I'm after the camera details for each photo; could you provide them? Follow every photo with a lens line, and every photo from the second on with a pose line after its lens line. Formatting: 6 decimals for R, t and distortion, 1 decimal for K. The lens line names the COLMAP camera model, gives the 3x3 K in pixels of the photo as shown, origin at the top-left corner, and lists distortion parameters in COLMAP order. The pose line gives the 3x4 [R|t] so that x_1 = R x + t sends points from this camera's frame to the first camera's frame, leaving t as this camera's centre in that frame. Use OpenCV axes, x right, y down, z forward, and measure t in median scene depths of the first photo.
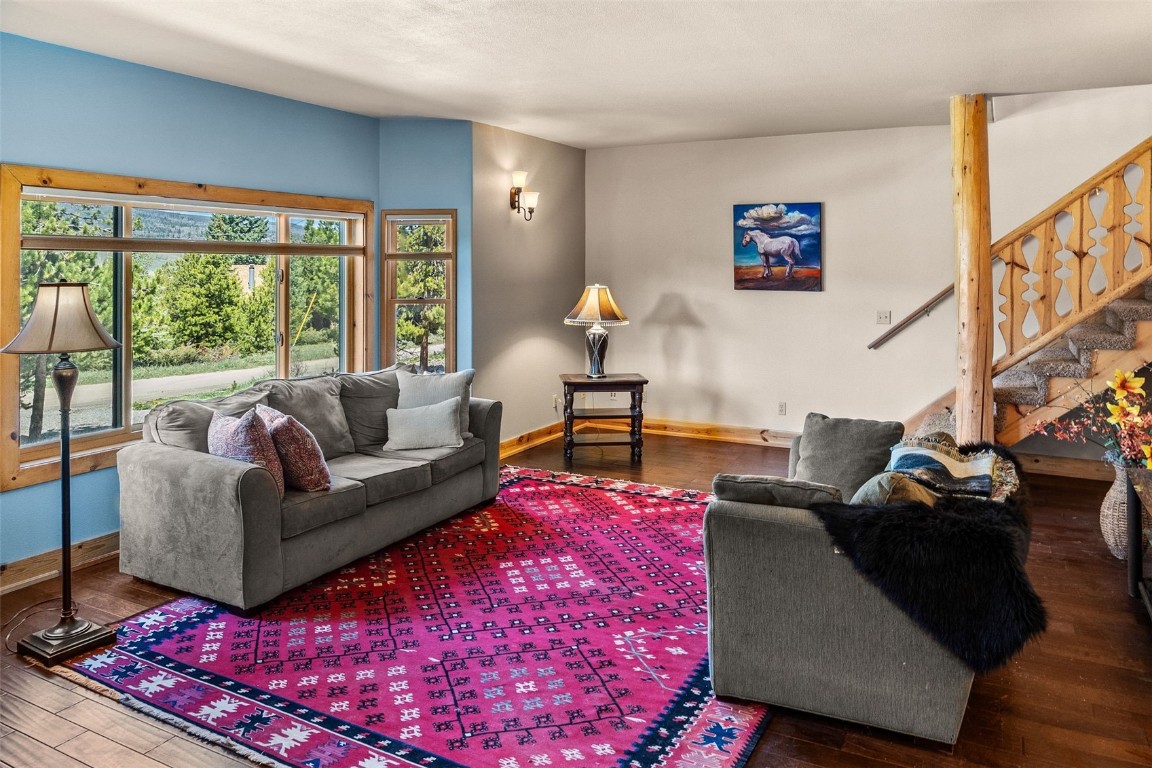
lens RADIAL K [[811.9, 0, 580.0], [0, 811.9, 258.1], [0, 0, 1]] dist [0.008194, -0.009906]
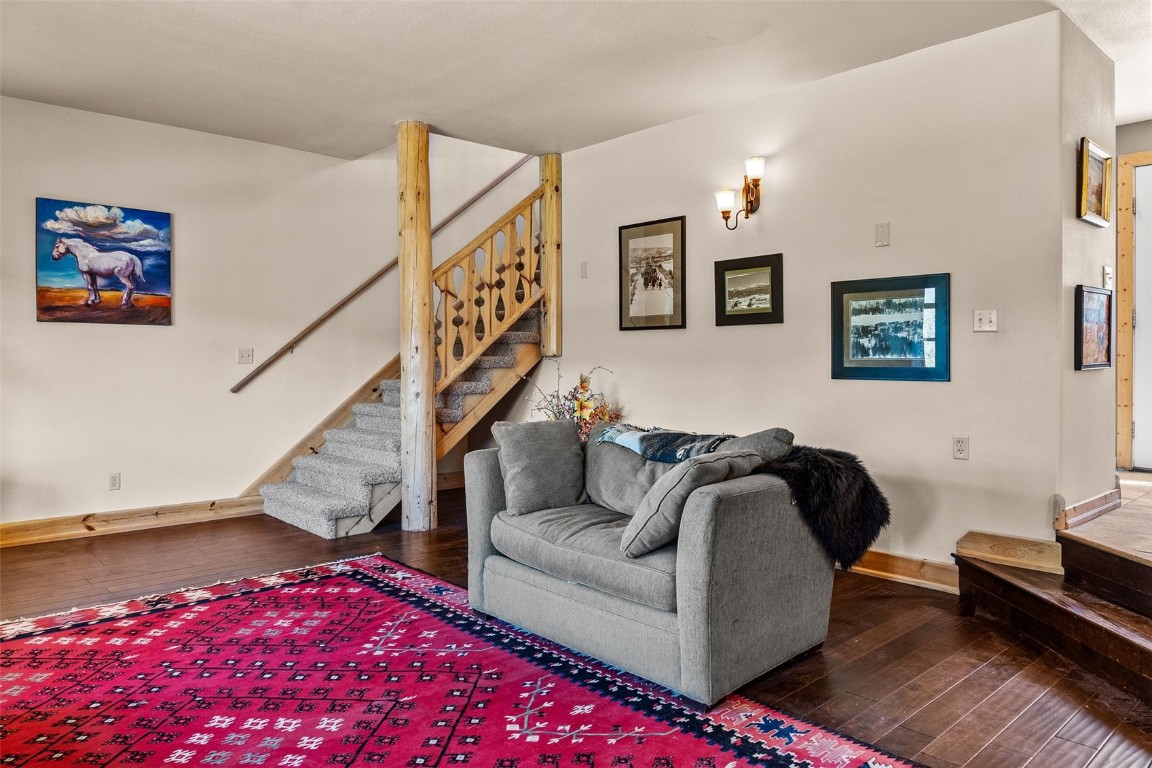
lens RADIAL K [[782.8, 0, 581.1], [0, 782.8, 358.4], [0, 0, 1]] dist [-0.019190, 0.001297]
pose [[0.334914, 0.002287, 0.942246, -0.293962], [-0.006648, 0.999978, -0.000065, 0.072438], [-0.942225, -0.006242, 0.334922, 0.375073]]
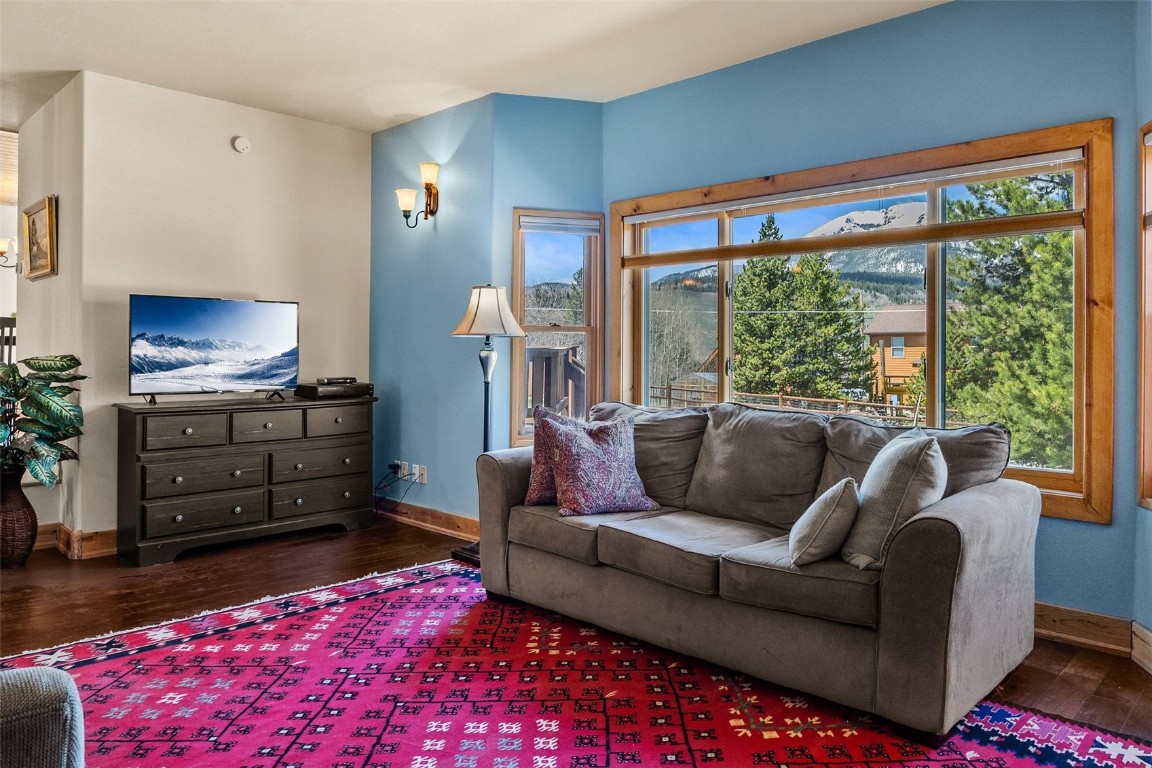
lens RADIAL K [[782.8, 0, 573.2], [0, 782.8, 346.4], [0, 0, 1]] dist [-0.019190, 0.001297]
pose [[-0.285454, -0.011935, -0.958318, 0.280632], [0.003218, 0.999905, -0.013411, 0.073244], [0.958387, -0.006913, -0.285389, 0.753987]]
